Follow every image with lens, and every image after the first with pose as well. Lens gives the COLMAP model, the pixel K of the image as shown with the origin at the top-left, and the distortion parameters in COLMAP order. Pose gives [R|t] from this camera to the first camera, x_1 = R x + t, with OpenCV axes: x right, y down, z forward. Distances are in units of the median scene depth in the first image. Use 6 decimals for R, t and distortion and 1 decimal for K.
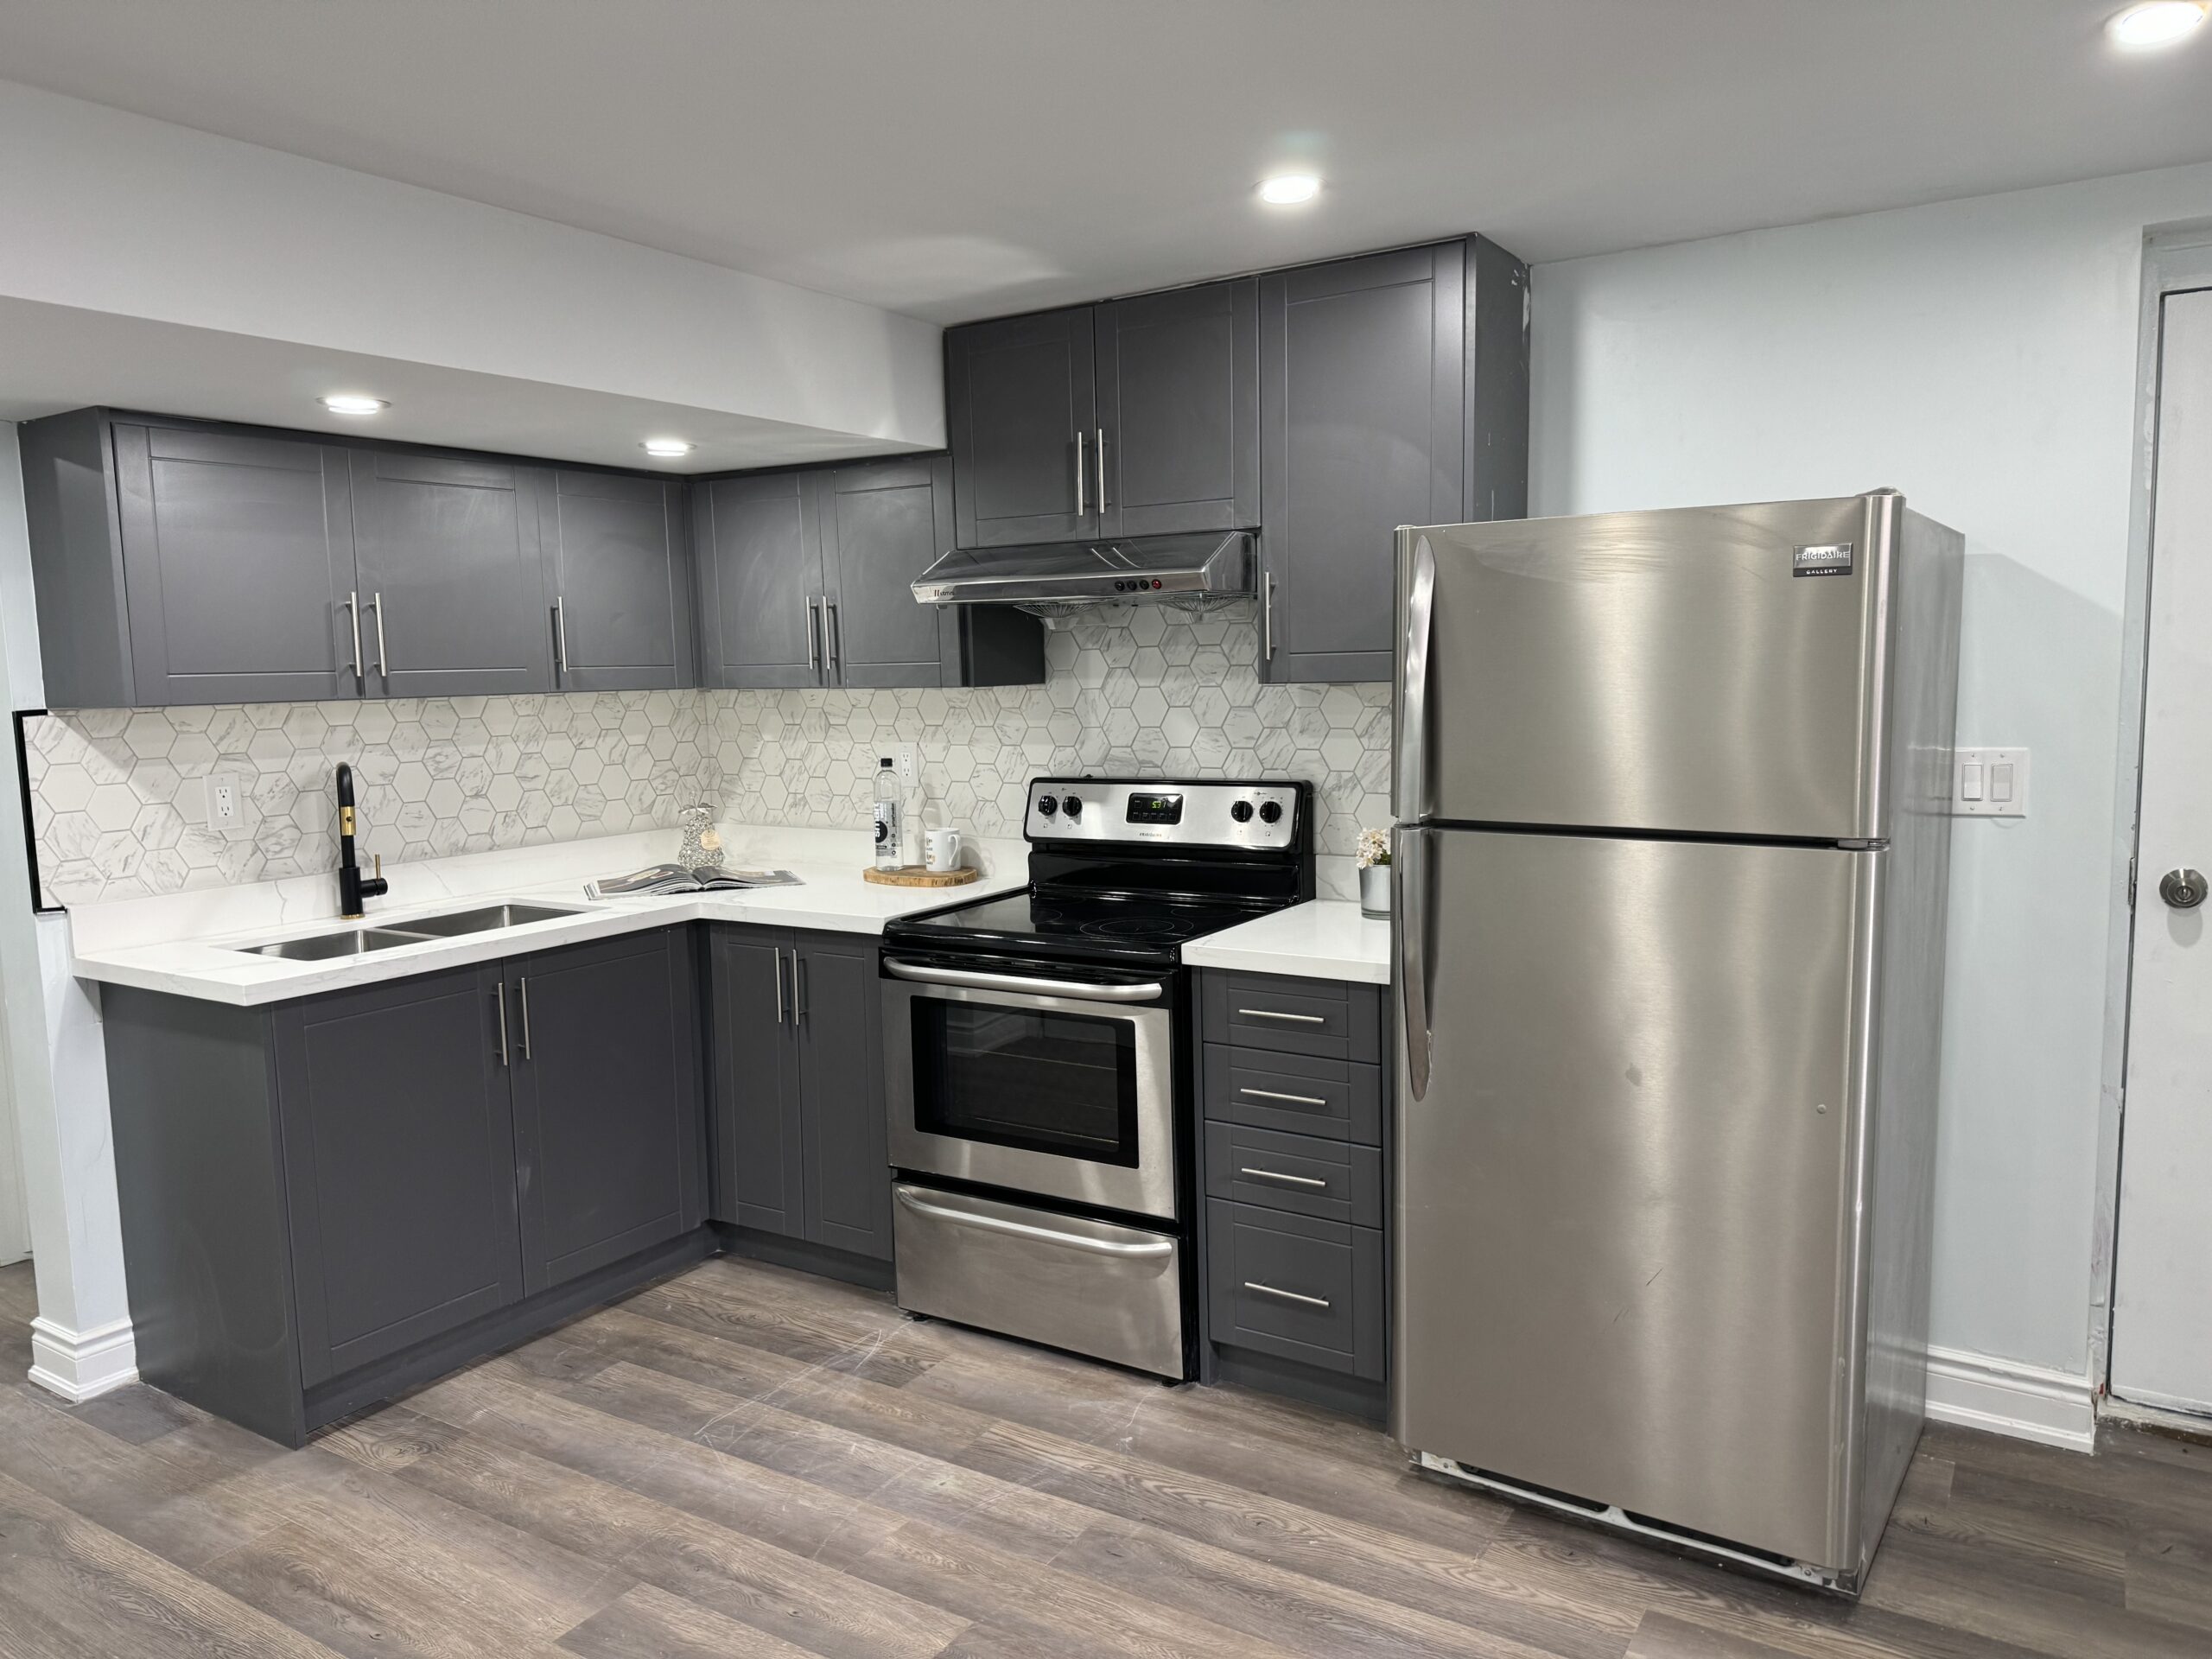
lens RADIAL K [[1551.6, 0, 1106.0], [0, 1551.6, 829.5], [0, 0, 1]] dist [0.144207, -0.190981]
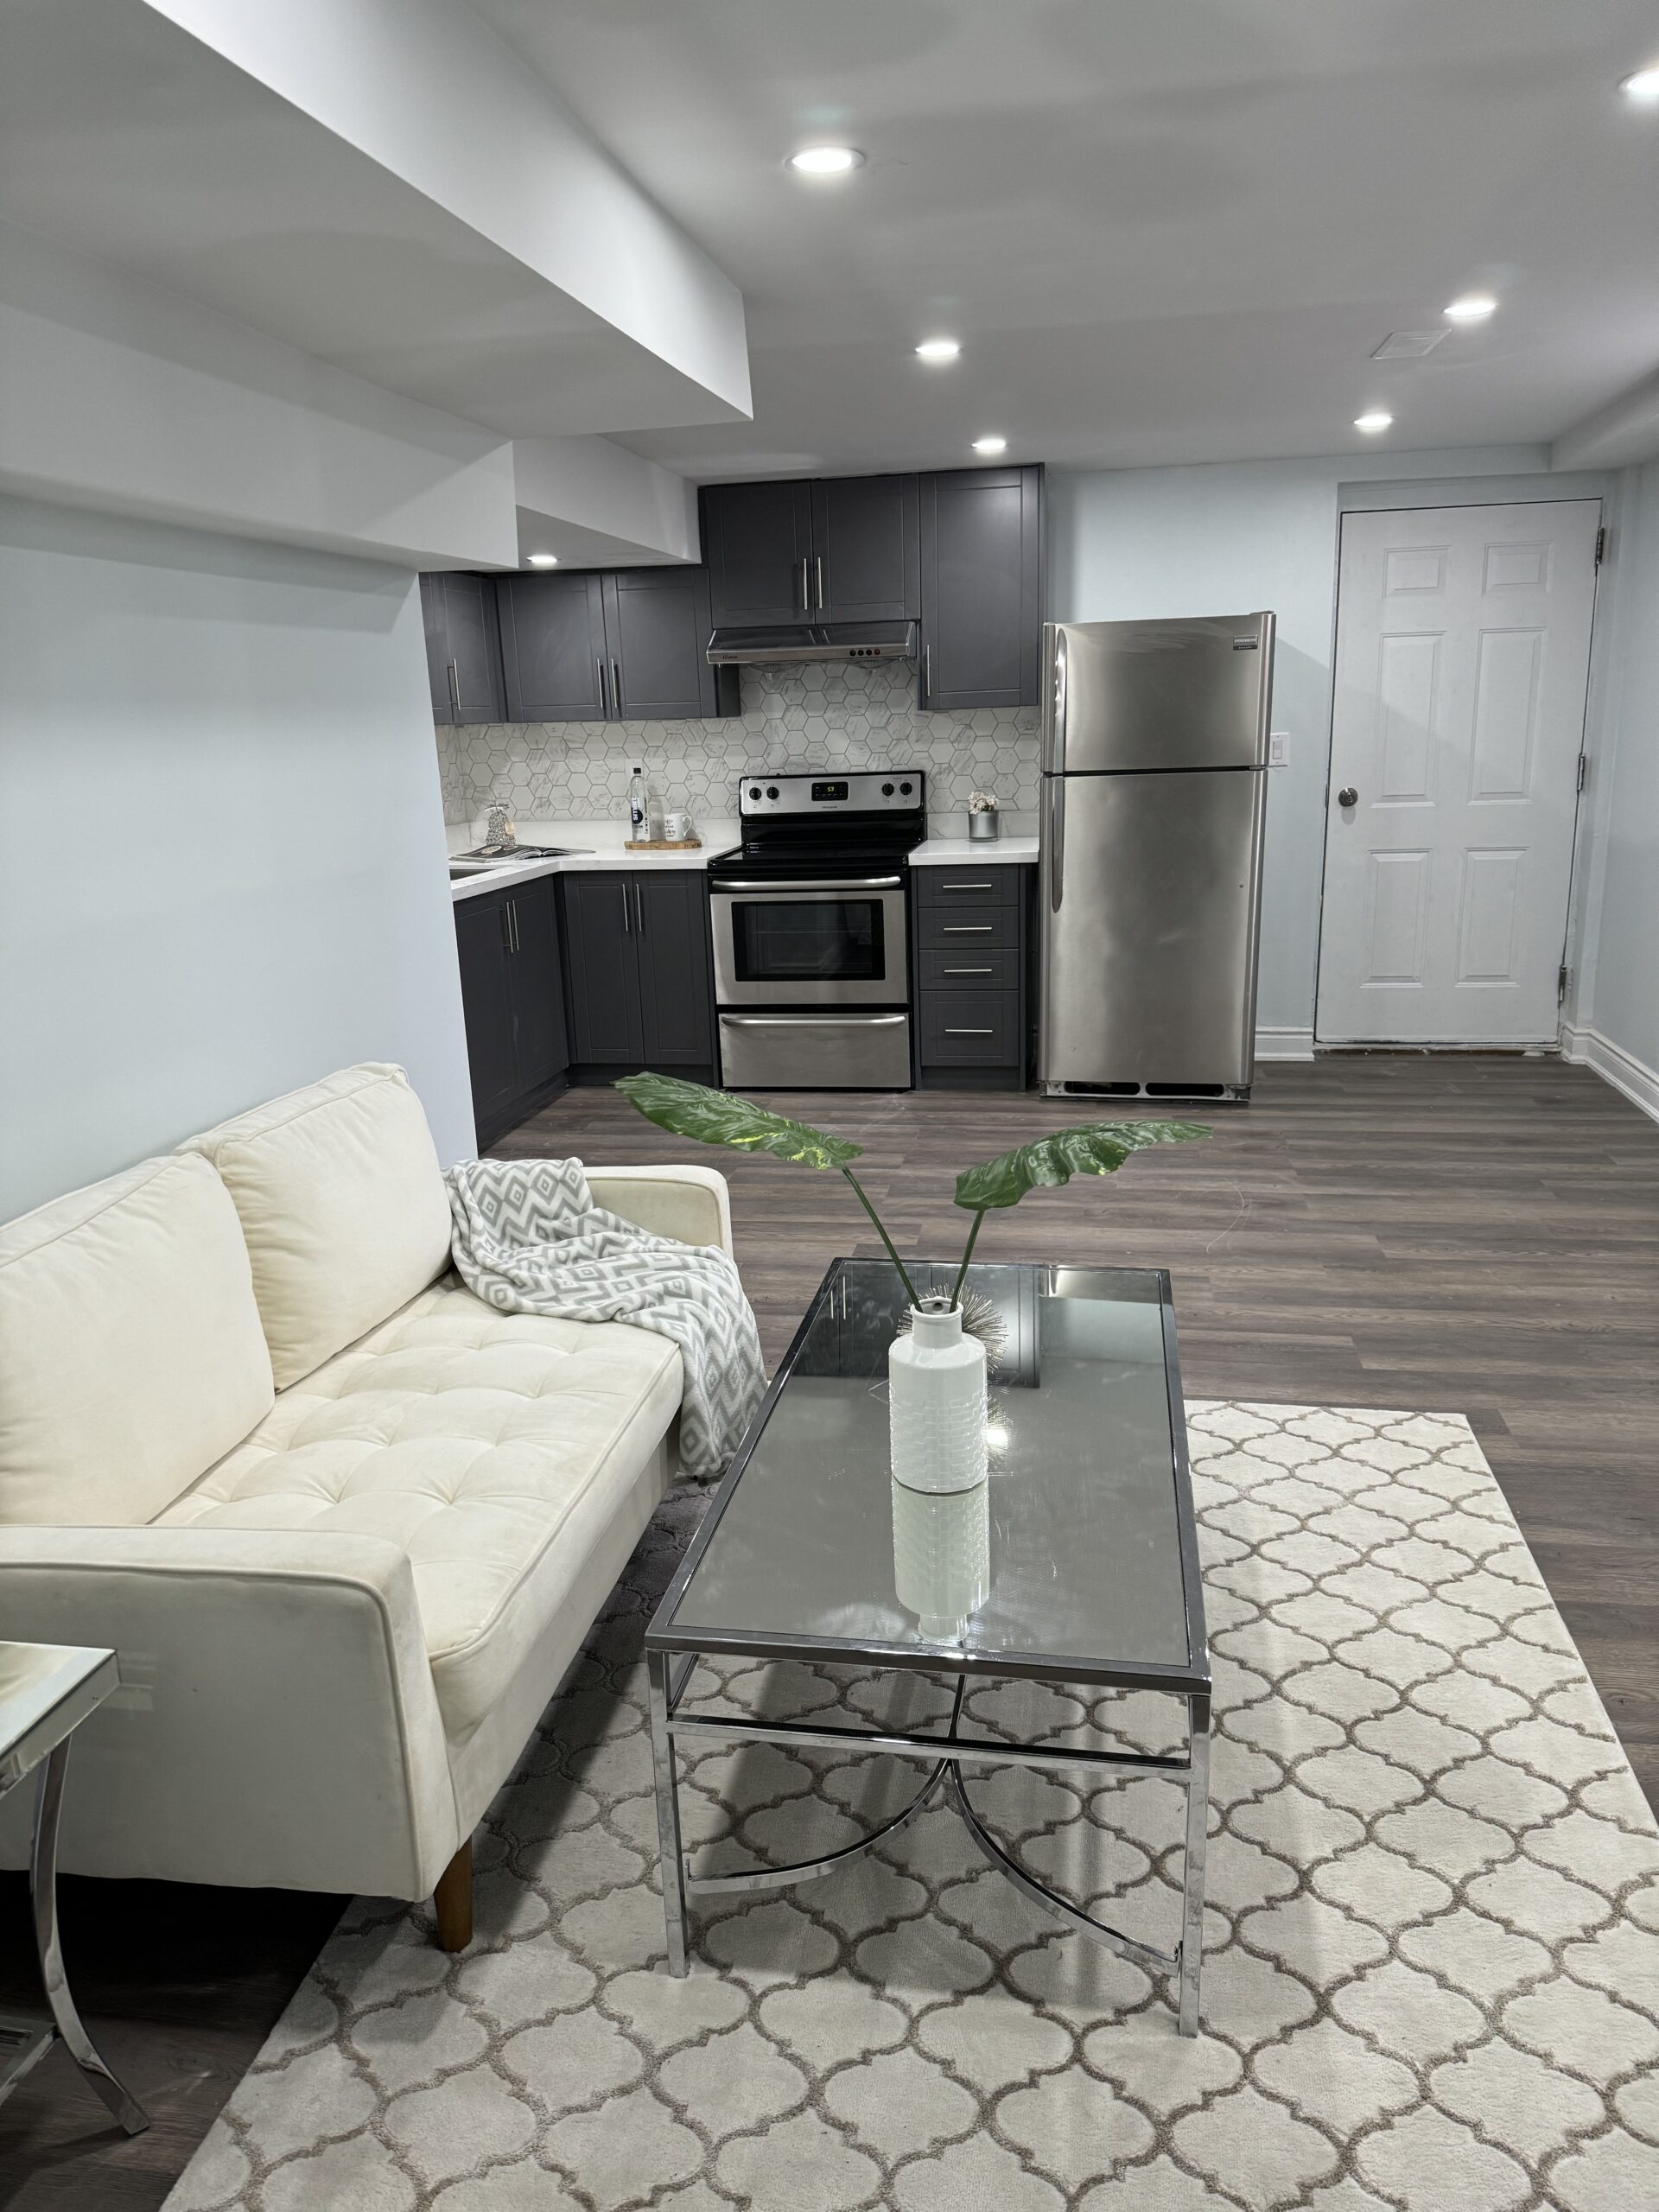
lens RADIAL K [[1551.6, 0, 829.5], [0, 1551.6, 1106.0], [0, 0, 1]] dist [0.144207, -0.190981]
pose [[0.929474, -0.100540, 0.354922, -0.622438], [0.053685, 0.988766, 0.139499, 0.090592], [-0.364960, -0.110606, 0.924430, -0.616439]]
